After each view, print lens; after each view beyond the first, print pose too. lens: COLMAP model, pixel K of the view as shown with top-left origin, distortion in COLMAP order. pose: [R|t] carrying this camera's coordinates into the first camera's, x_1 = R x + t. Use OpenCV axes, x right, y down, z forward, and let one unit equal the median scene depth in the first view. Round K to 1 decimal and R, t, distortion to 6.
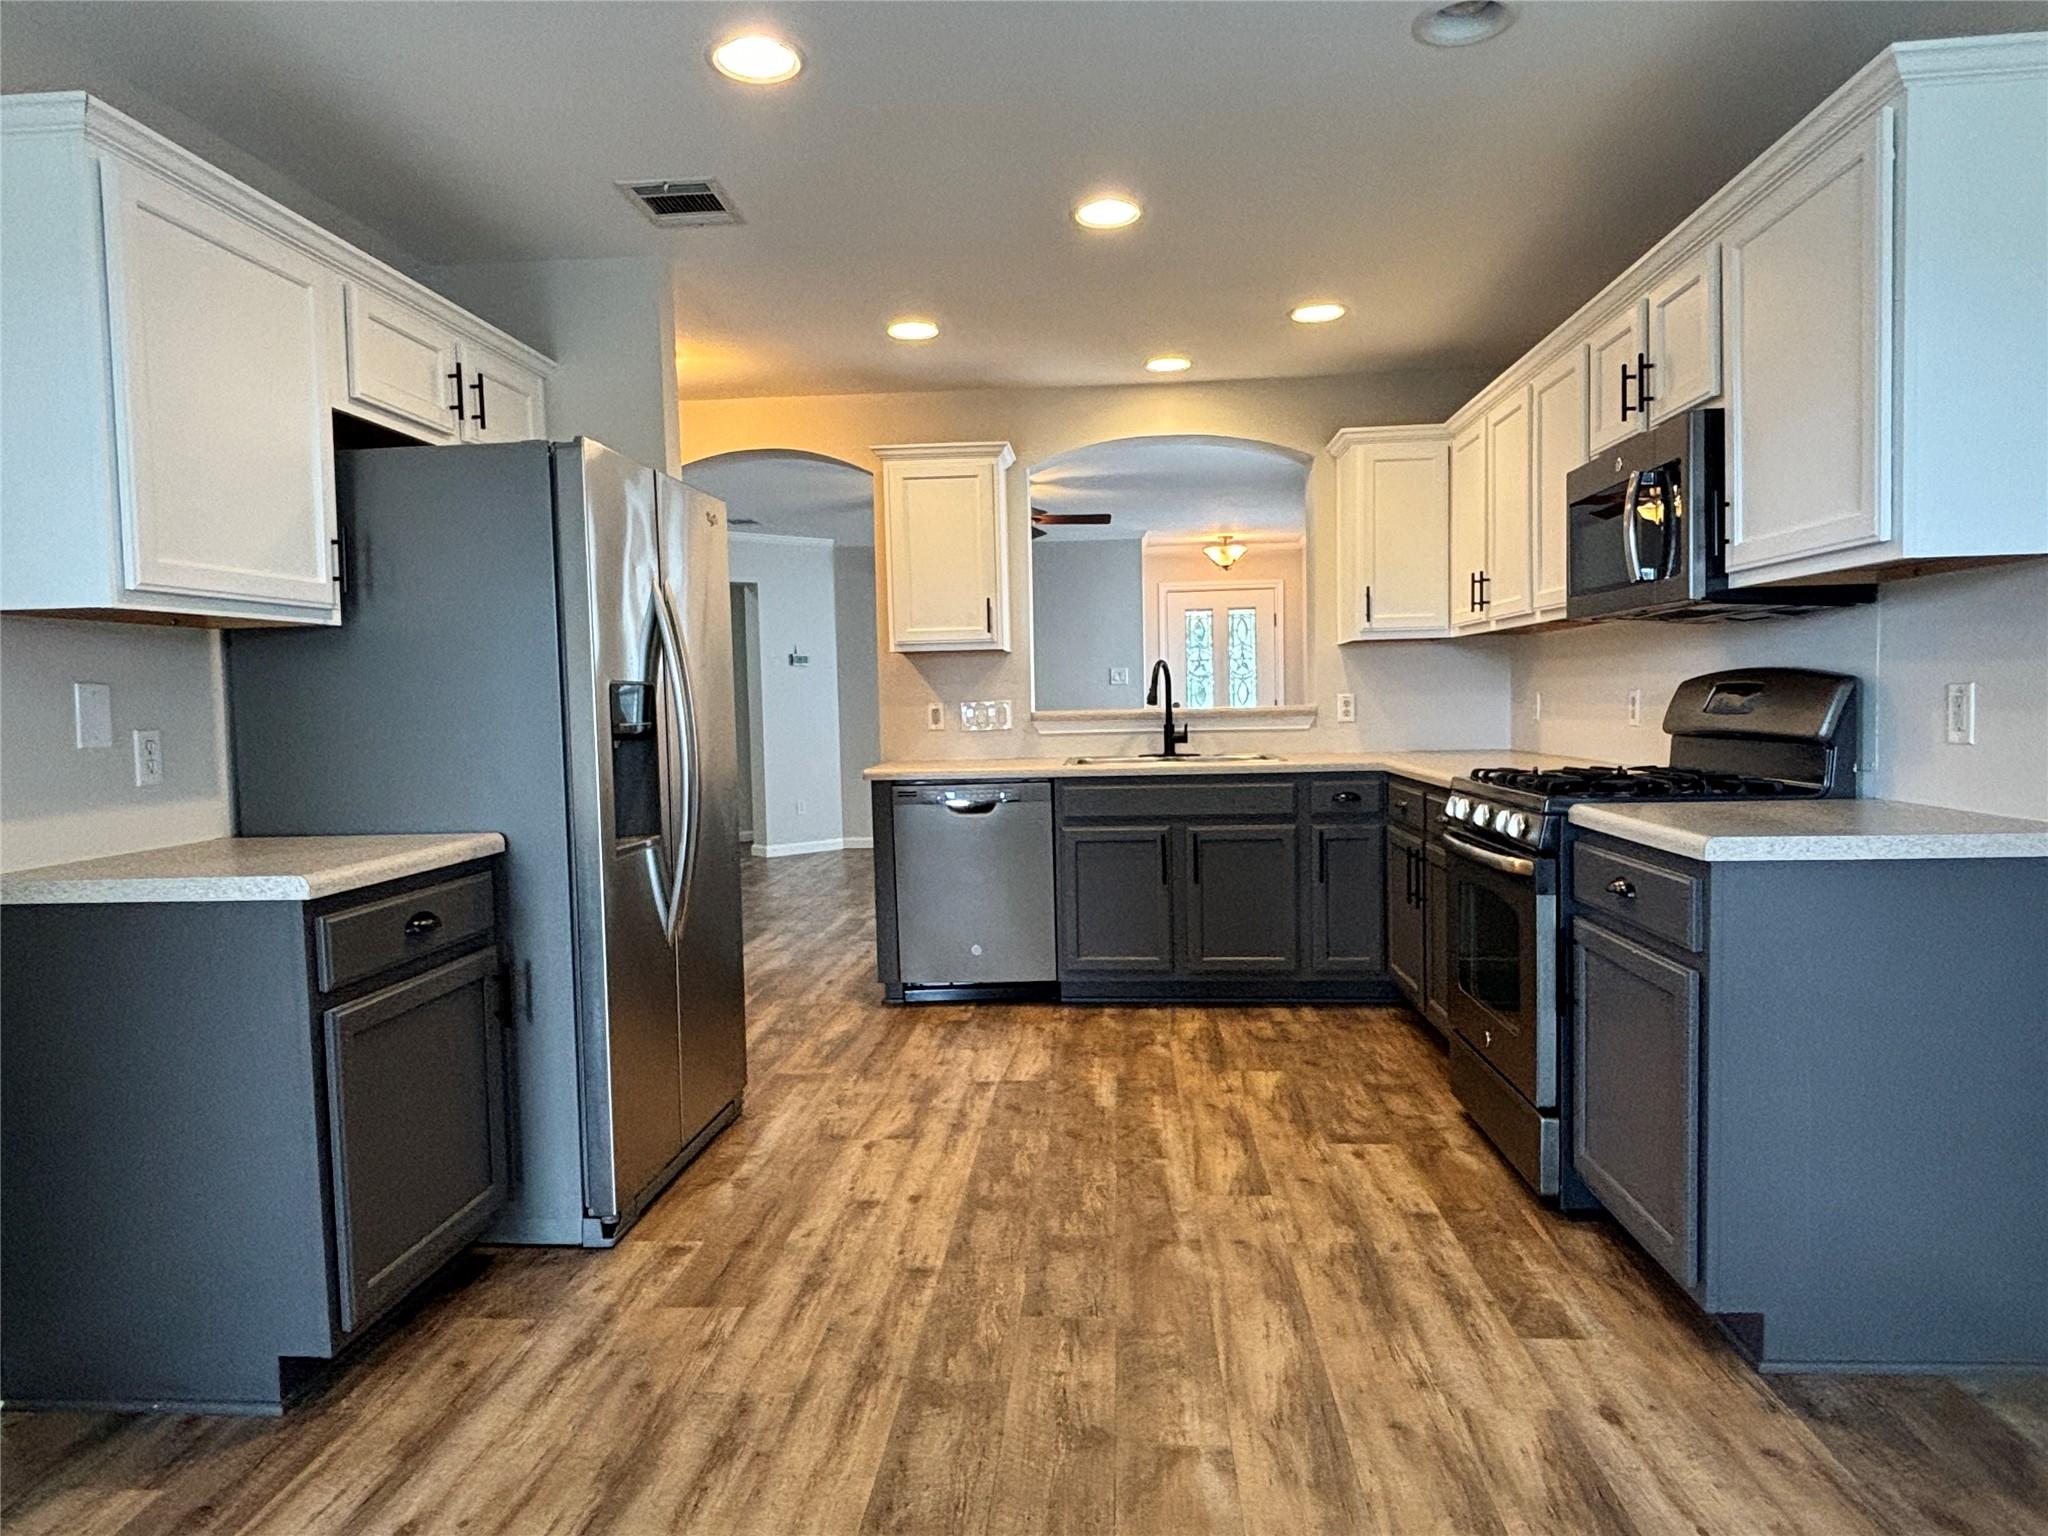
lens RADIAL K [[1256.3, 0, 1024.9], [0, 1256.3, 764.7], [0, 0, 1]] dist [0.006652, 0.000532]
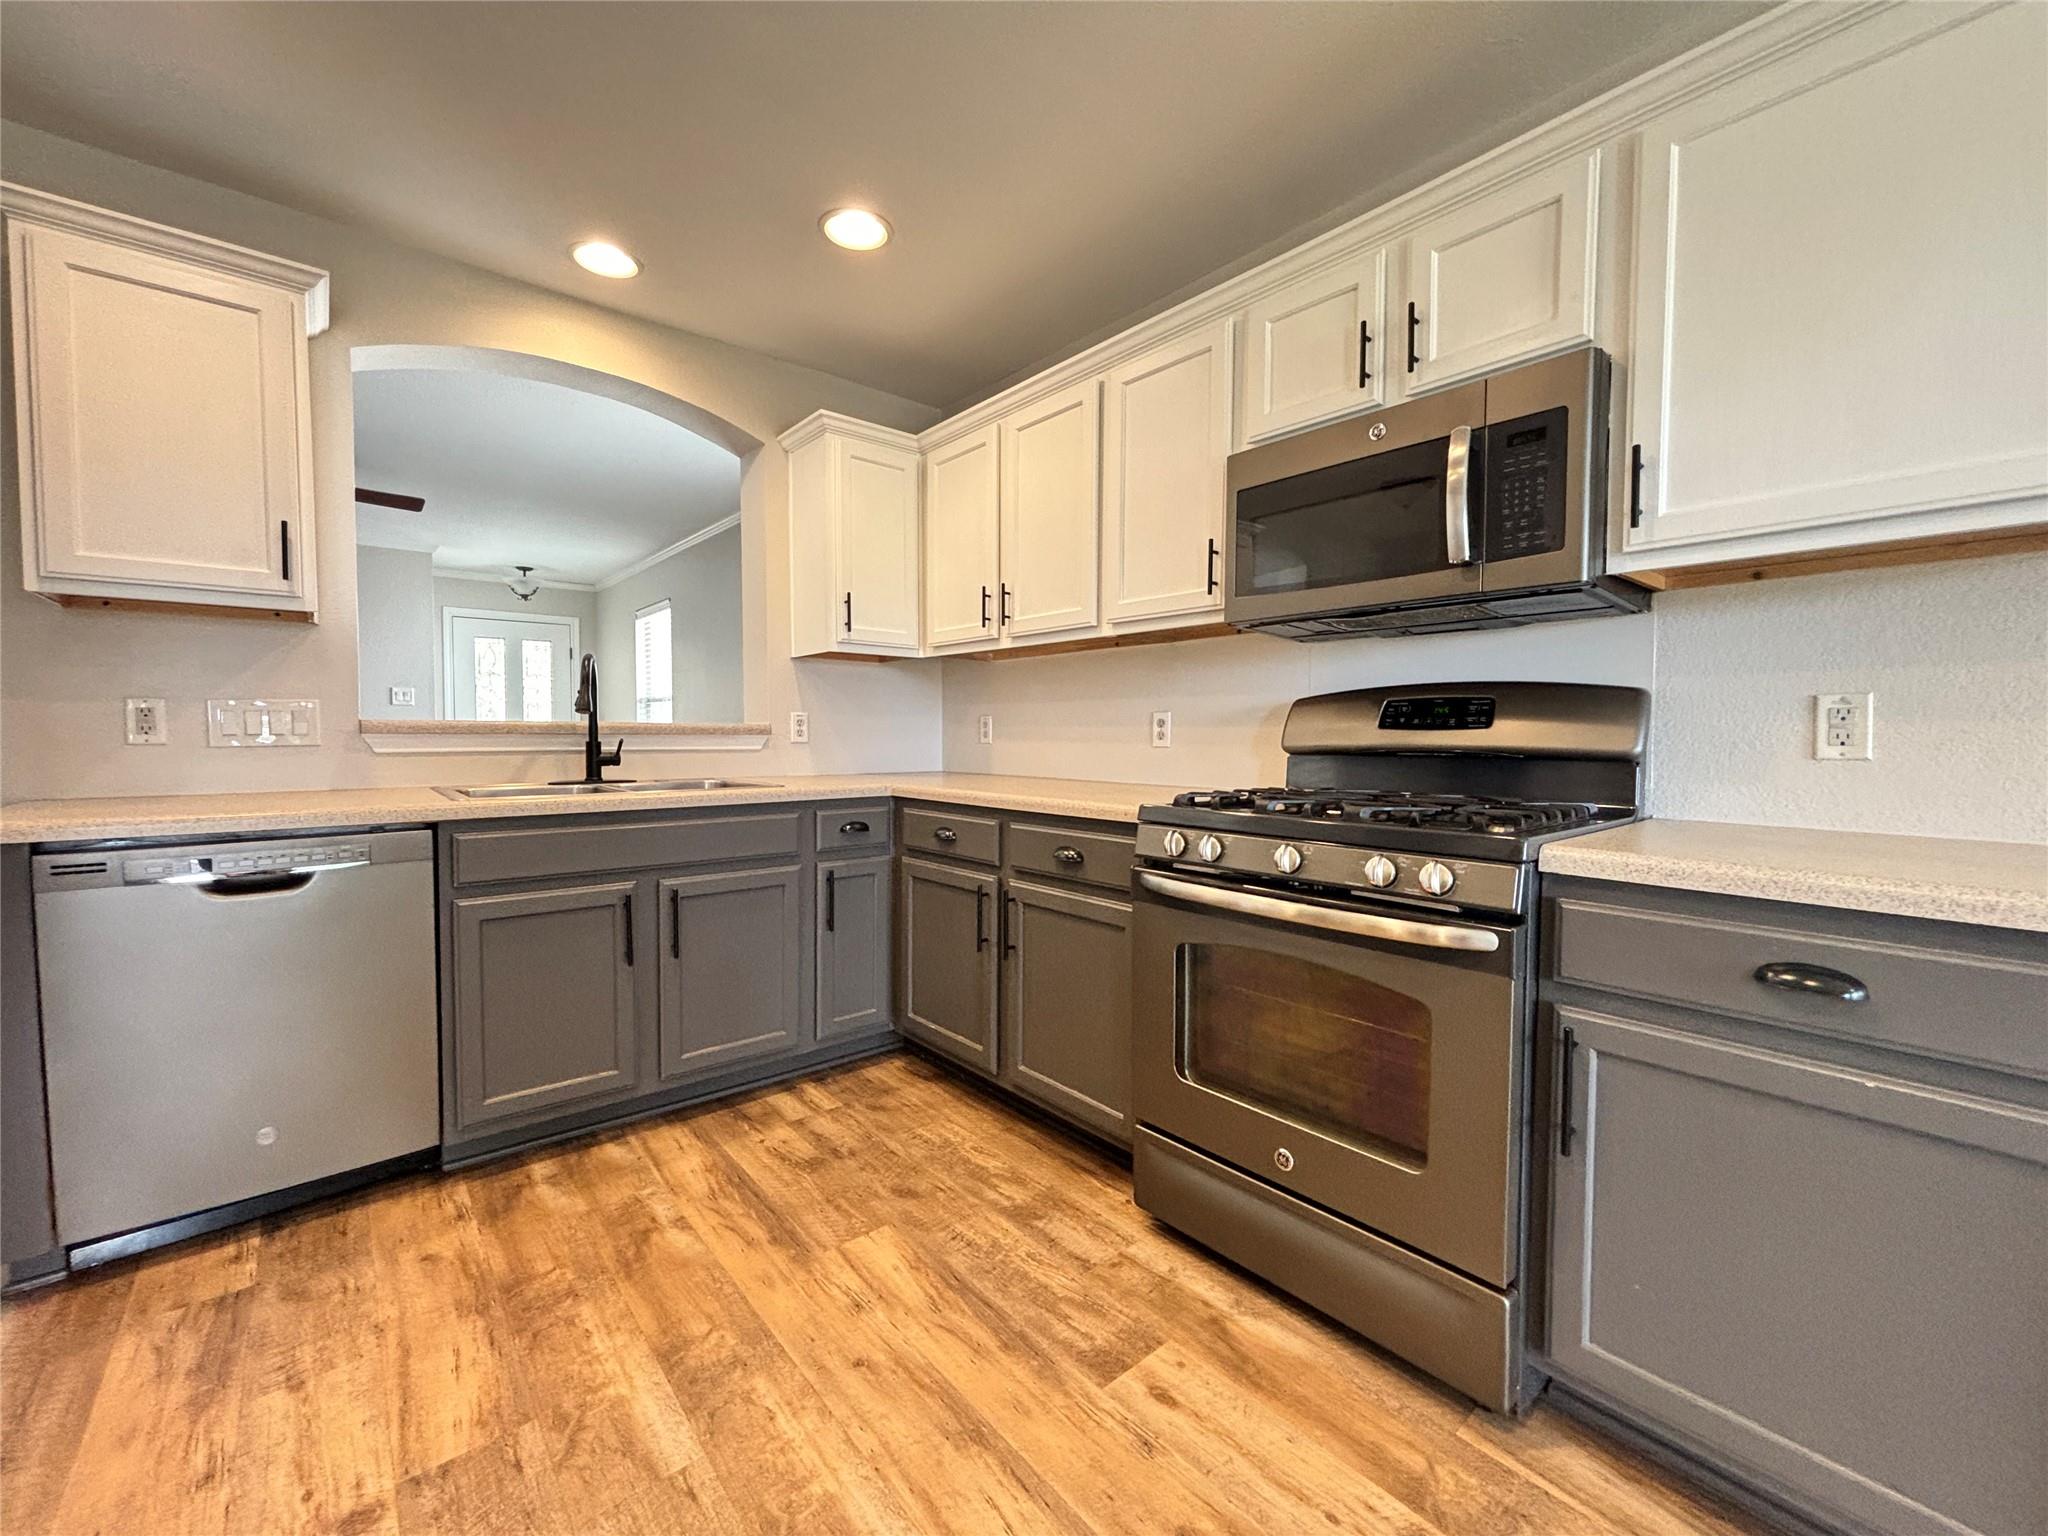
lens RADIAL K [[829.0, 0, 1022.1], [0, 829.0, 764.9], [0, 0, 1]] dist [-0.001579, 0.000297]
pose [[0.711665, -0.000103, 0.702519, -0.063583], [0.015914, 0.999746, -0.015974, -0.006942], [-0.702339, 0.022548, 0.711486, 0.550090]]
